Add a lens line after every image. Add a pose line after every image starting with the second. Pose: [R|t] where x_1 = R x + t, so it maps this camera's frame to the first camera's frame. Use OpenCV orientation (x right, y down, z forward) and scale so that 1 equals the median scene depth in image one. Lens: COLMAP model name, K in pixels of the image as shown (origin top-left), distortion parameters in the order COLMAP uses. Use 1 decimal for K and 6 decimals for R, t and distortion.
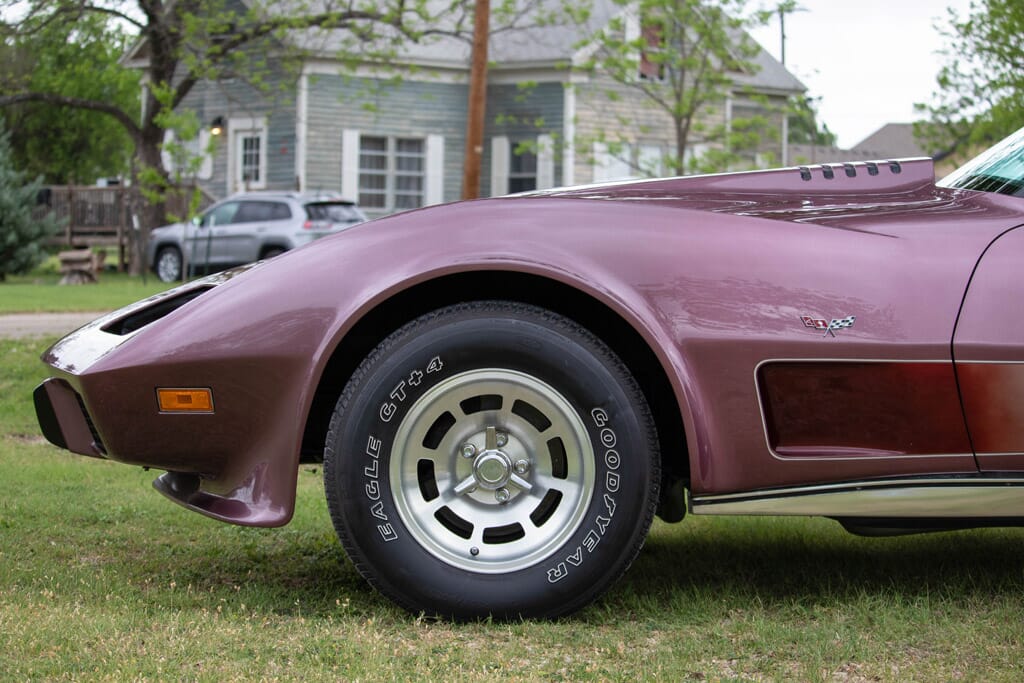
lens RADIAL K [[2669.1, 0, 512.0], [0, 2669.1, 341.5], [0, 0, 1]] dist [-0.358040, 0.761645]
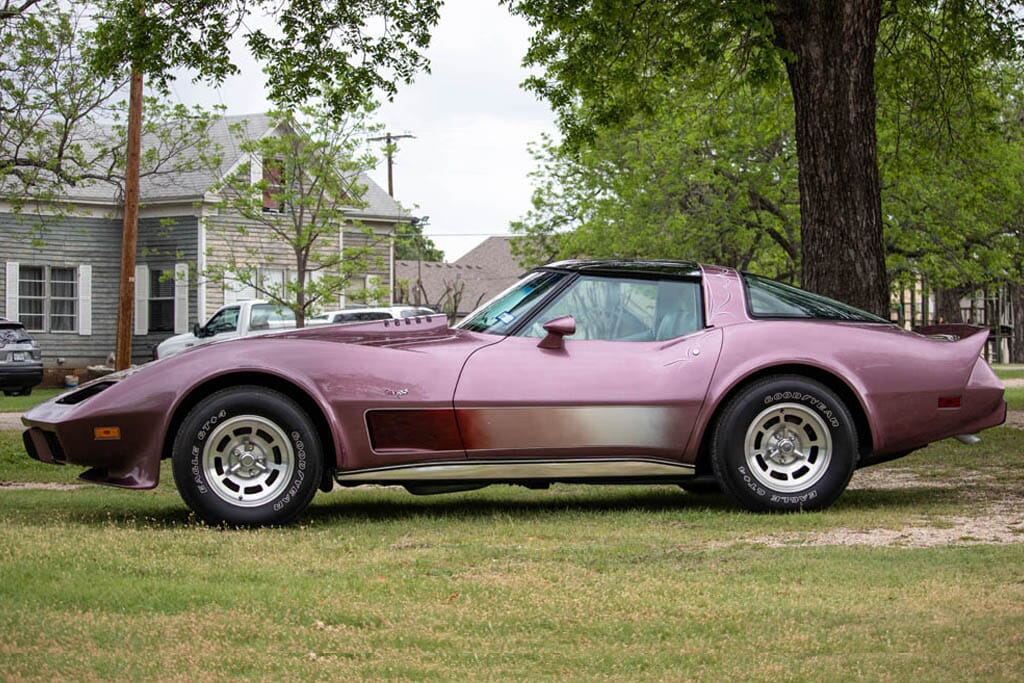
lens RADIAL K [[2669.1, 0, 512.0], [0, 2669.1, 341.5], [0, 0, 1]] dist [-0.358040, 0.761645]
pose [[0.989294, -0.015324, 0.145128, -0.014912], [0.021378, 0.998961, -0.040249, 0.005790], [-0.144361, 0.042921, 0.988594, -0.167171]]
